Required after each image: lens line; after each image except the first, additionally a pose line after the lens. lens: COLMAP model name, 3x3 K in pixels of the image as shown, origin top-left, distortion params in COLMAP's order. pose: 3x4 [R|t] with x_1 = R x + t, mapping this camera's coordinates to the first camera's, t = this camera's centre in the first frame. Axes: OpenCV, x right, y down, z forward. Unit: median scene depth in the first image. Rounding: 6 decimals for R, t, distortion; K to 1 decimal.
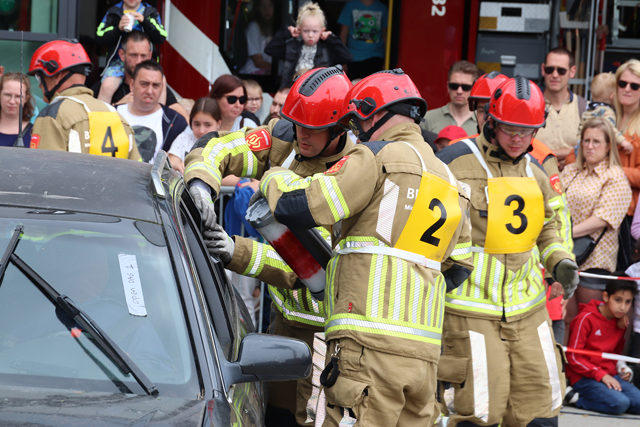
lens RADIAL K [[2849.4, 0, 321.0], [0, 2849.4, 212.7], [0, 0, 1]] dist [0.957755, 0.000000]
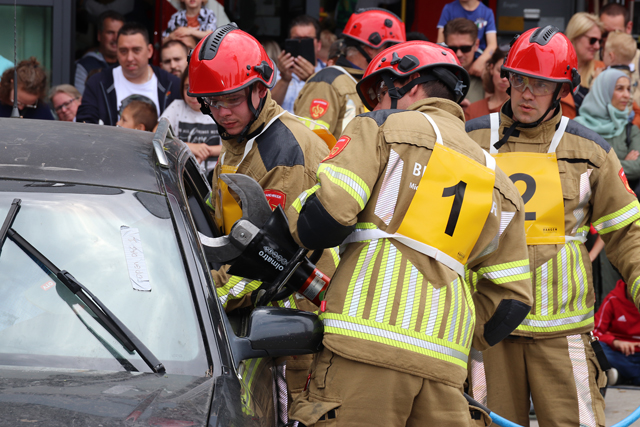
lens RADIAL K [[3792.8, 0, 319.3], [0, 3792.8, 215.0], [0, 0, 1]] dist [2.194764, 0.000000]
pose [[0.999051, -0.021115, -0.038089, 0.044688], [0.021172, 0.999775, 0.001090, 0.010490], [0.038057, -0.001896, 0.999274, -0.275787]]
